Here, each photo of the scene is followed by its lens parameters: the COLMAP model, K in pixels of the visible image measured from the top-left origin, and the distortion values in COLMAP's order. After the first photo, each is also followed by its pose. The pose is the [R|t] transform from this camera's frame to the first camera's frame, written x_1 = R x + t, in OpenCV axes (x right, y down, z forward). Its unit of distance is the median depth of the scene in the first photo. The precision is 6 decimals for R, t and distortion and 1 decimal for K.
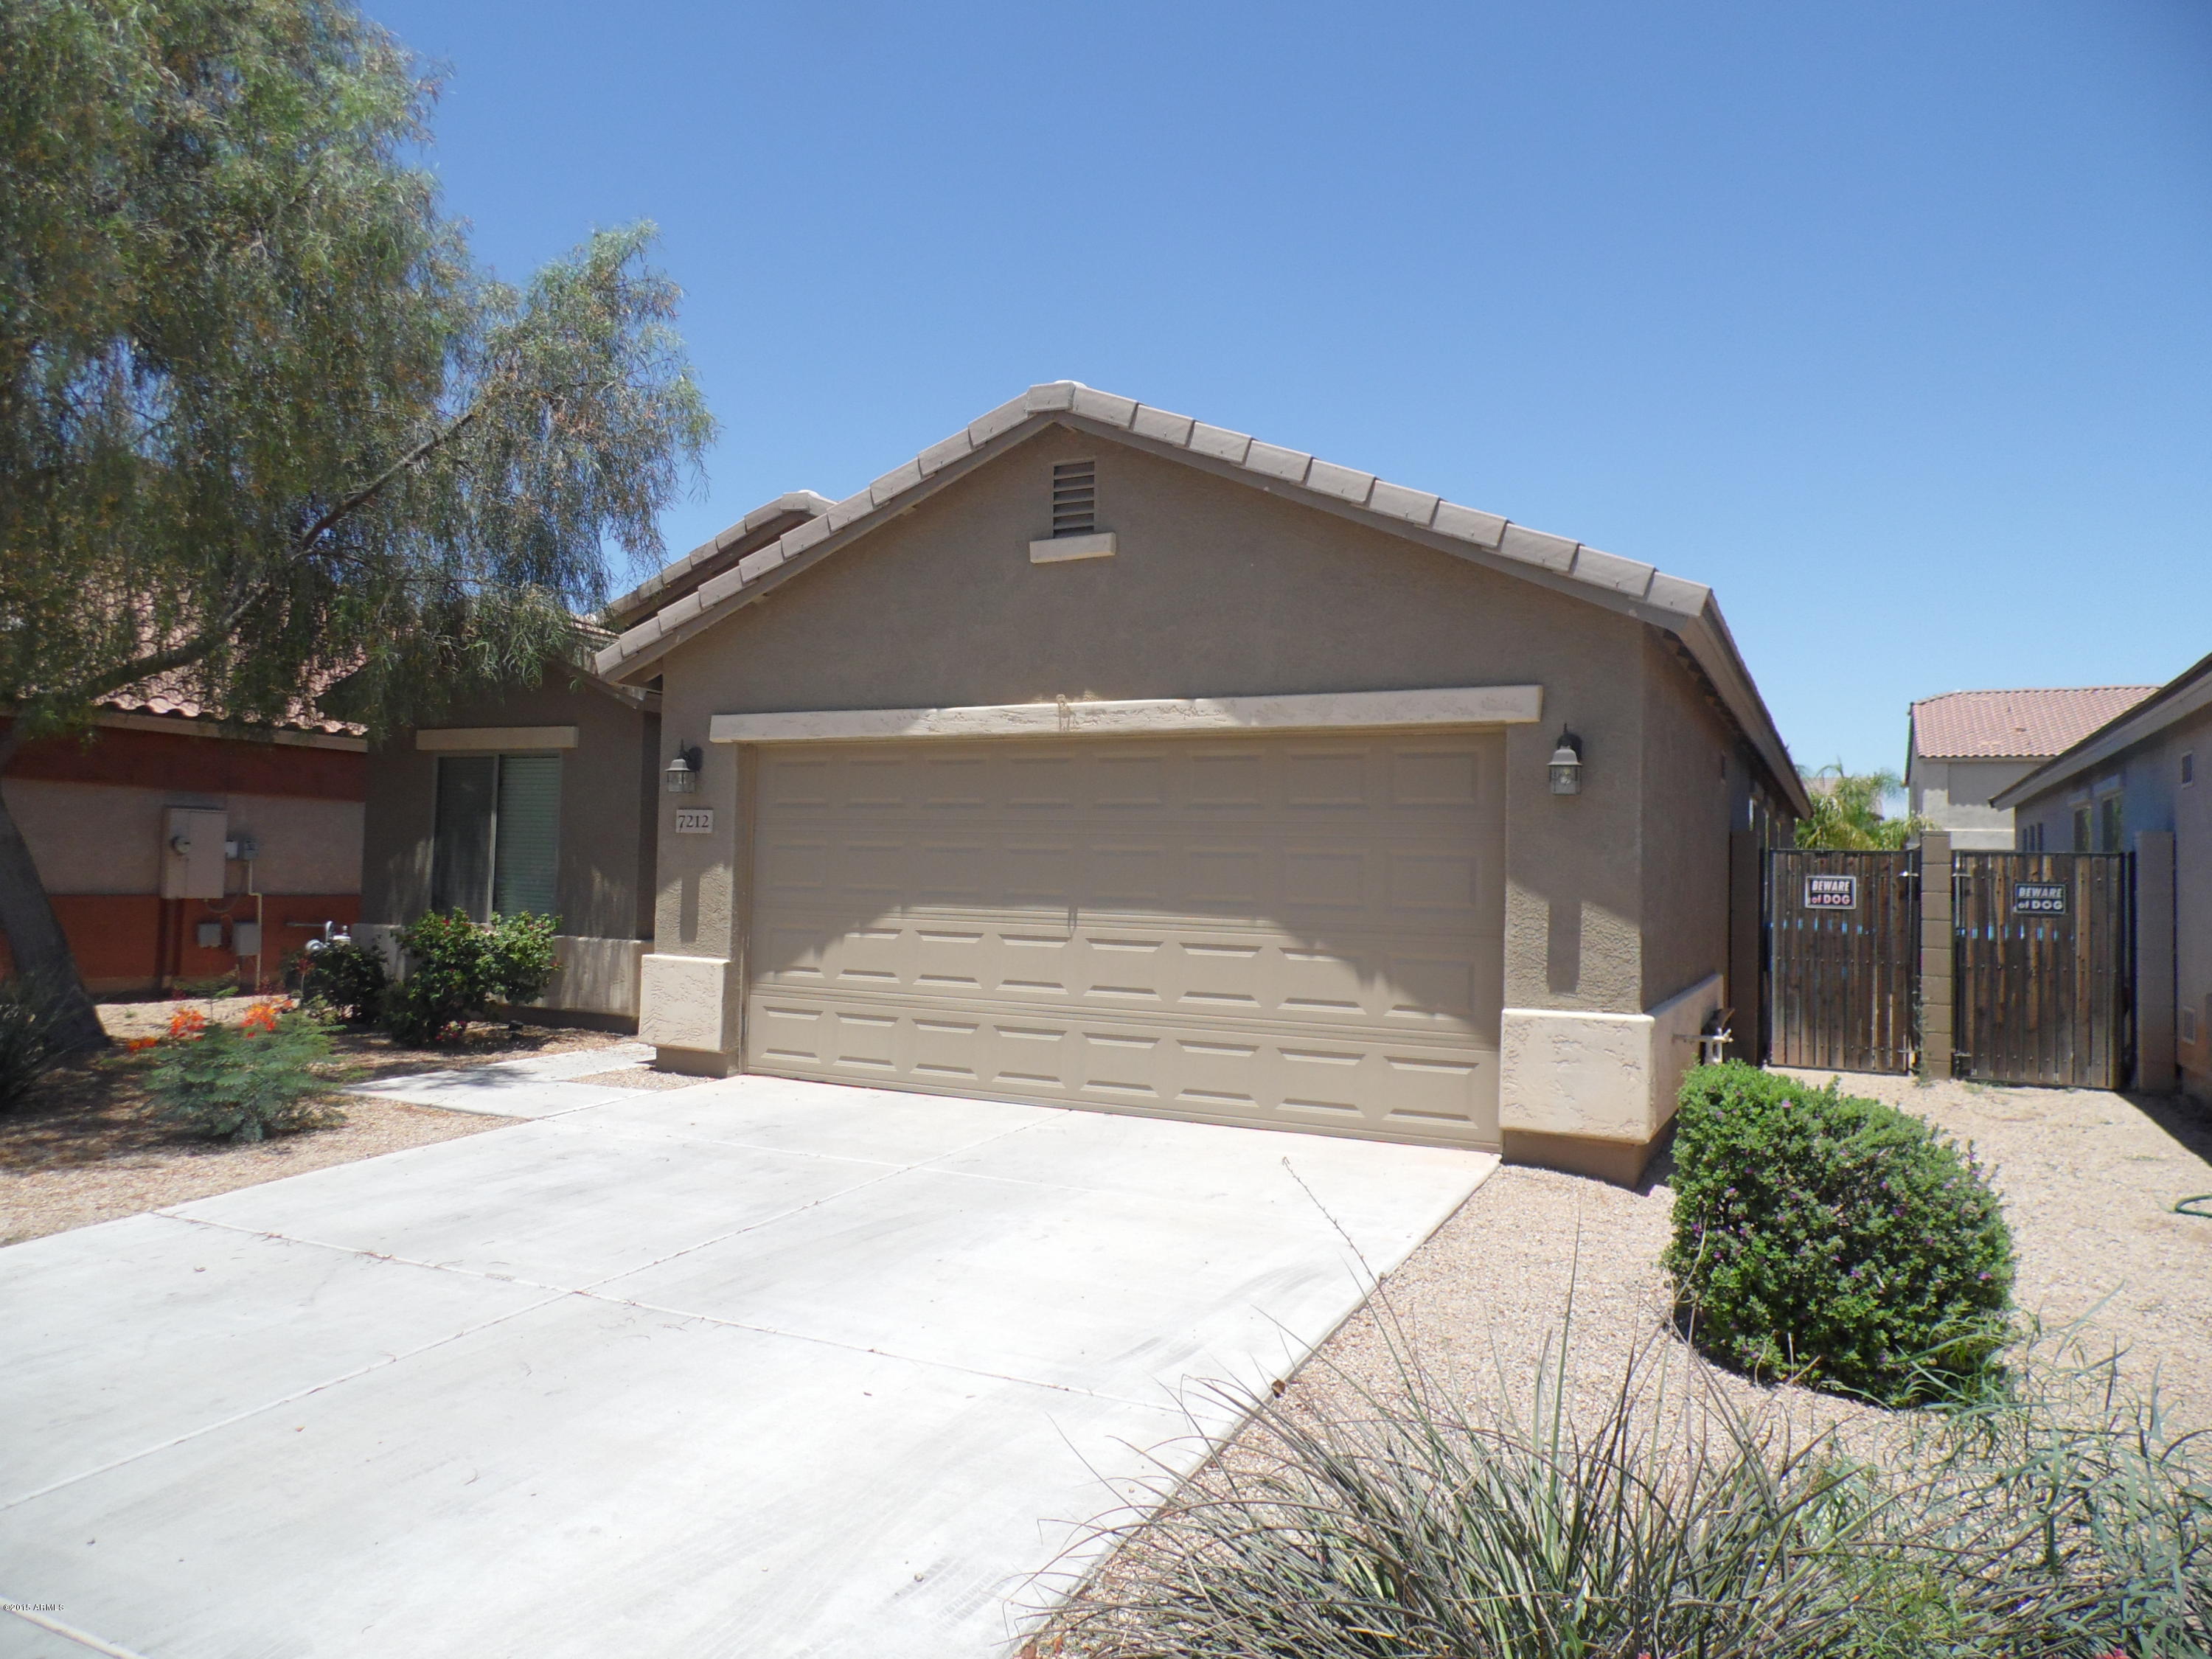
lens RADIAL K [[1477.4, 0, 1143.2], [0, 1477.4, 878.2], [0, 0, 1]] dist [-0.002901, -0.003679]
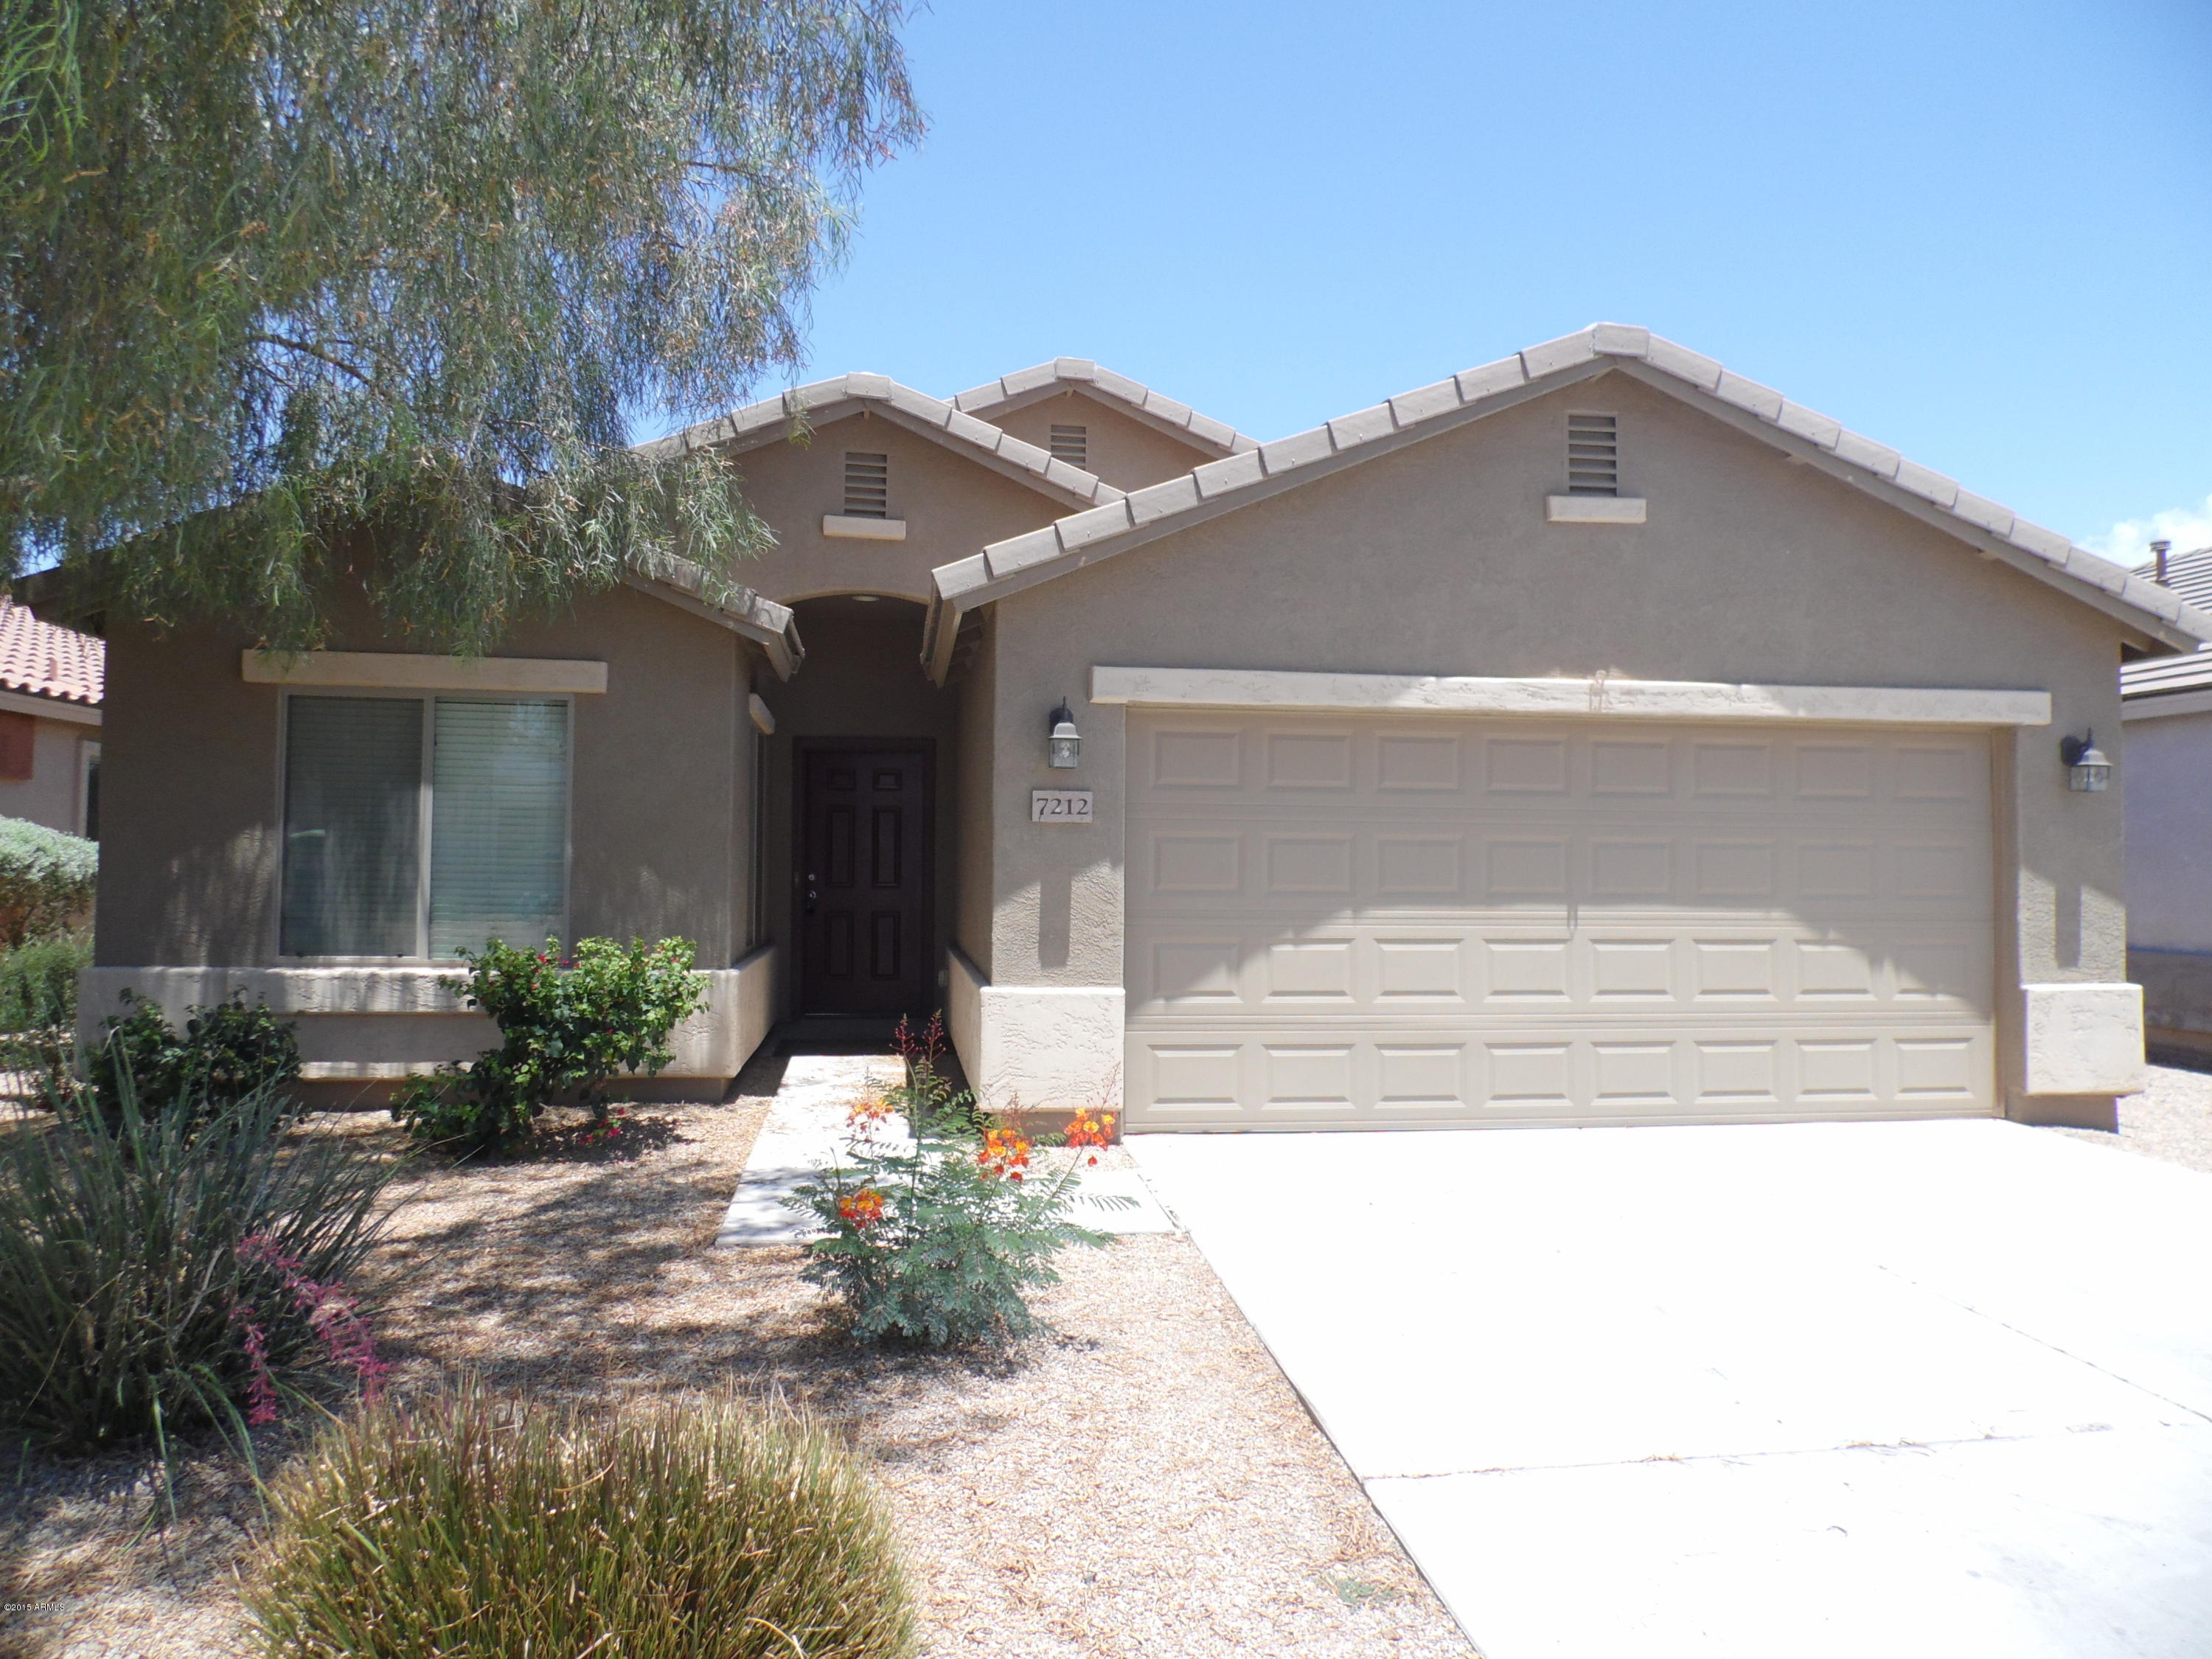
lens RADIAL K [[1477.4, 0, 1138.5], [0, 1477.4, 875.1], [0, 0, 1]] dist [-0.002901, -0.003679]
pose [[0.823312, -0.019661, 0.567249, -0.801356], [0.013038, 0.999791, 0.015731, -0.016979], [-0.567440, -0.005555, 0.823396, 0.413232]]
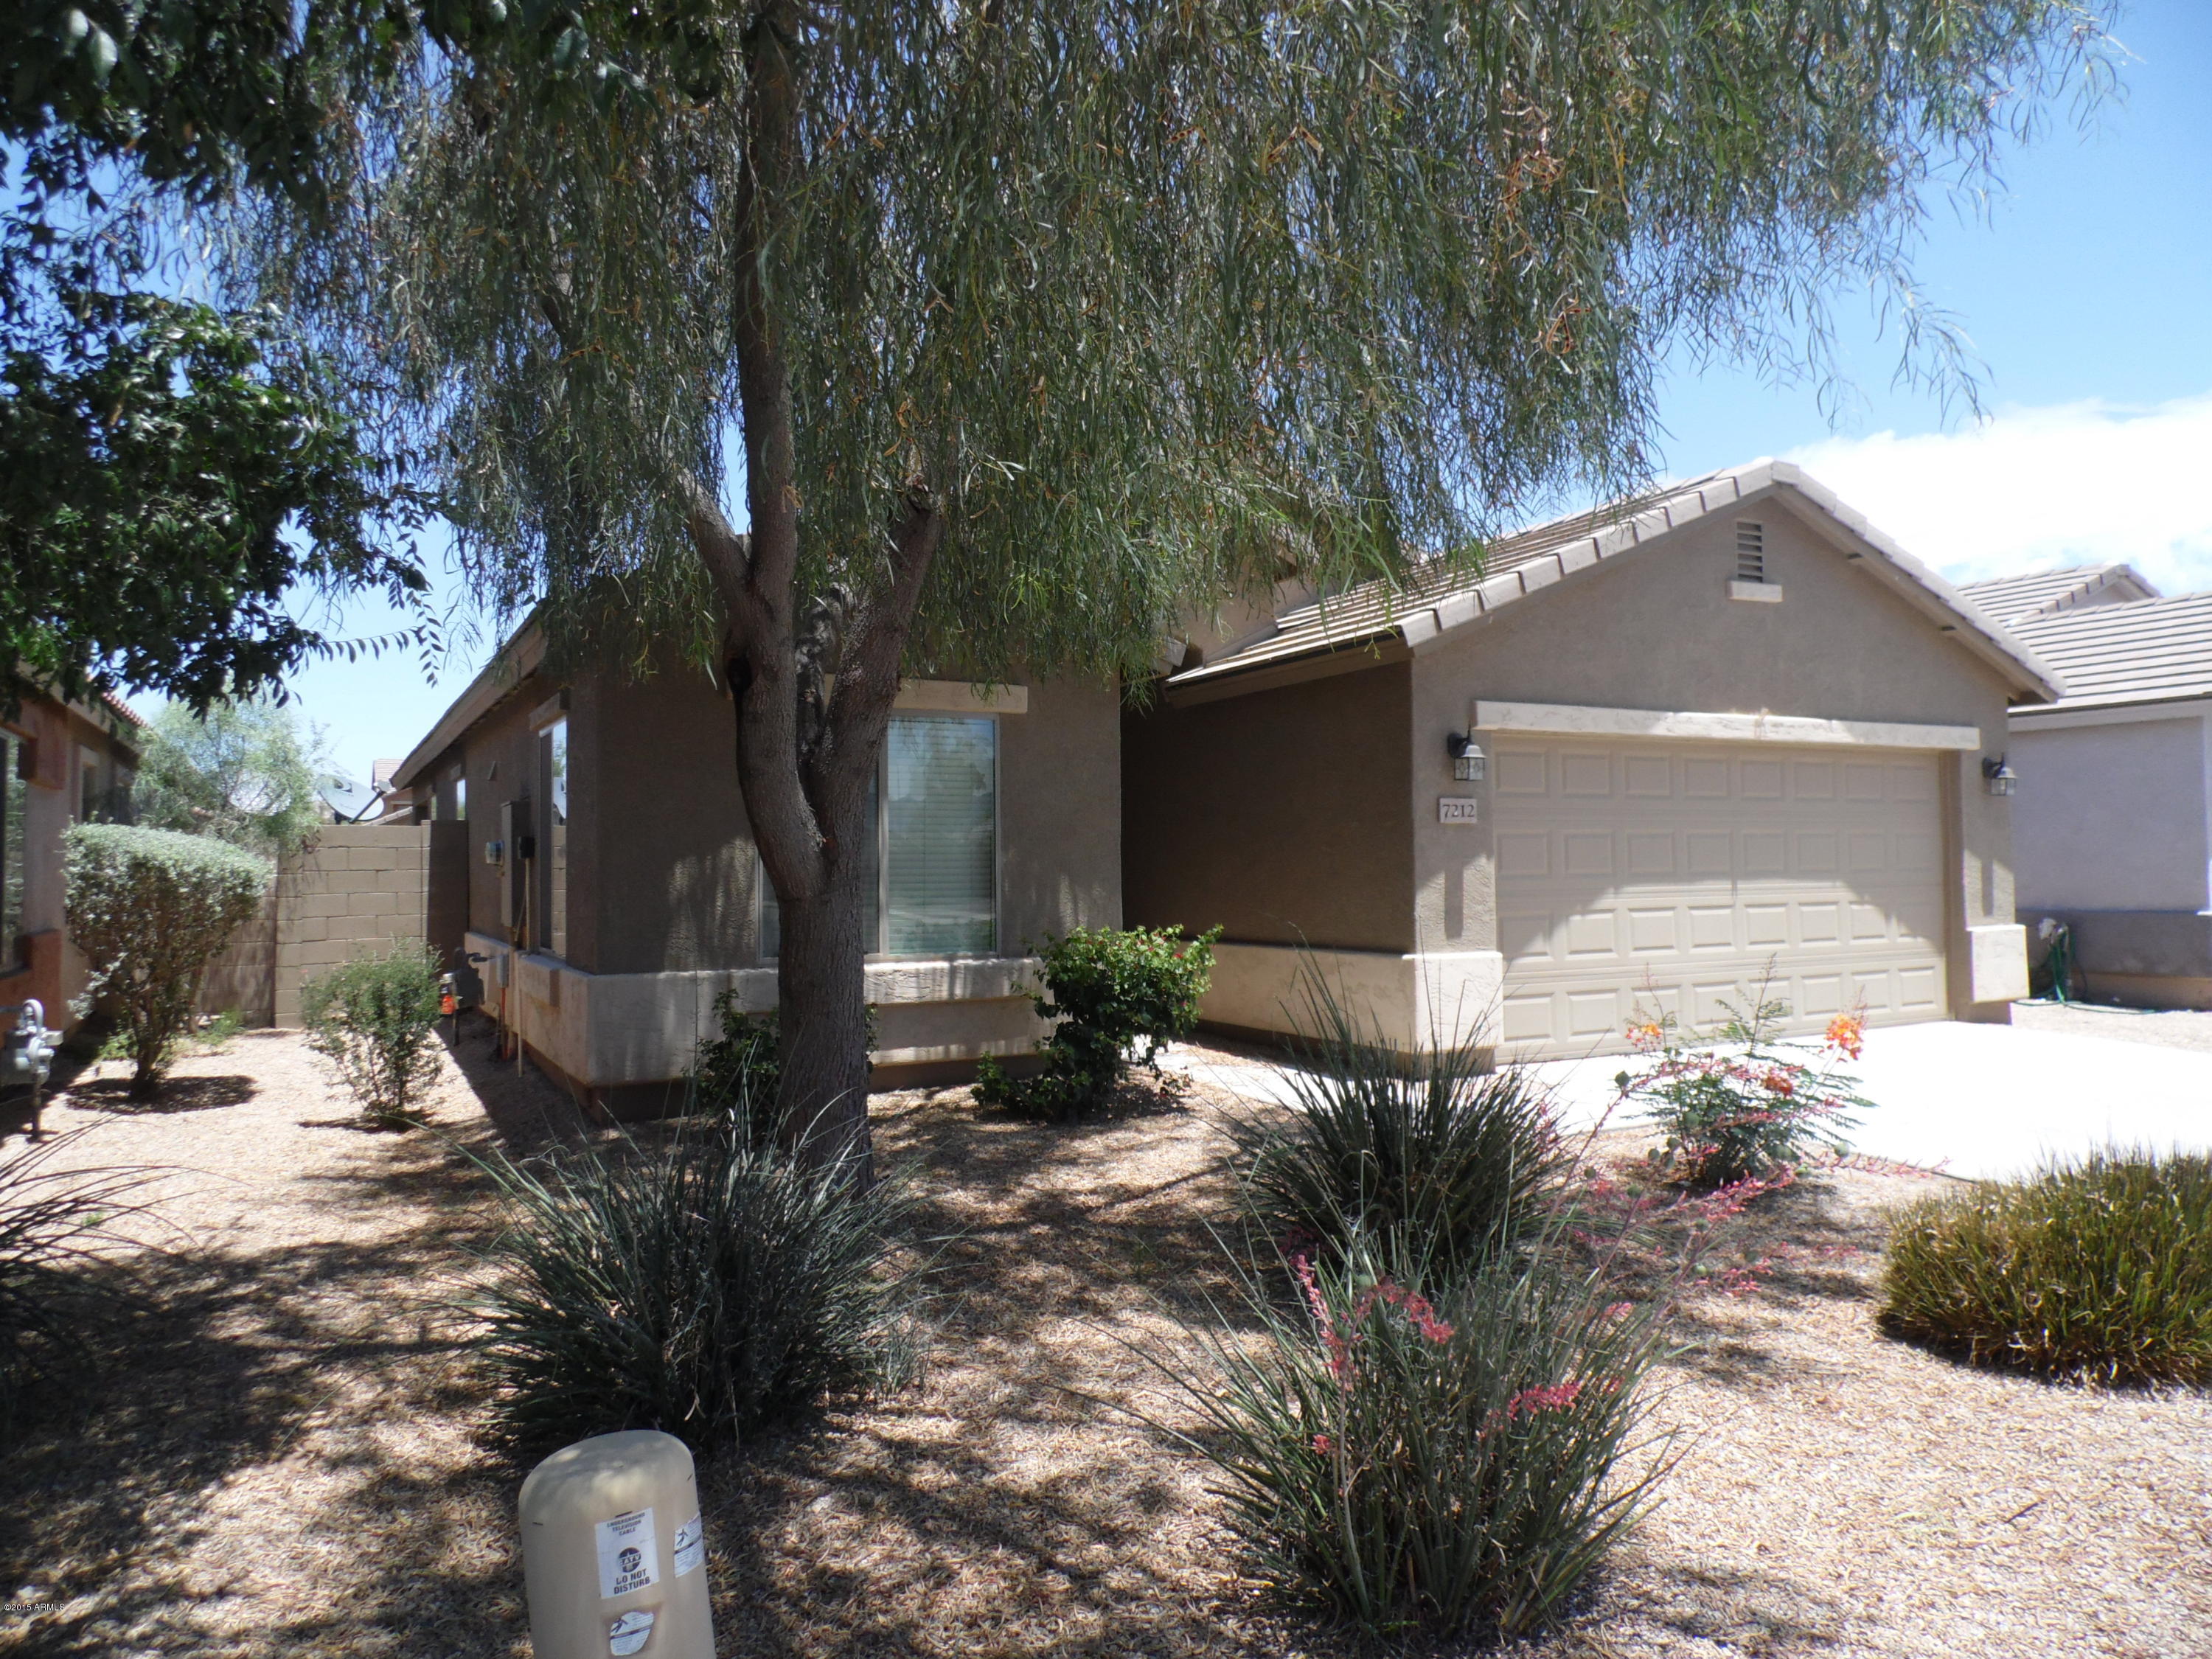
lens RADIAL K [[1477.4, 0, 1116.1], [0, 1477.4, 847.9], [0, 0, 1]] dist [-0.002901, -0.003679]
pose [[0.581594, -0.024715, 0.813104, -1.383485], [0.026555, 0.999582, 0.011389, -0.035949], [-0.813046, 0.014969, 0.582008, 0.718467]]
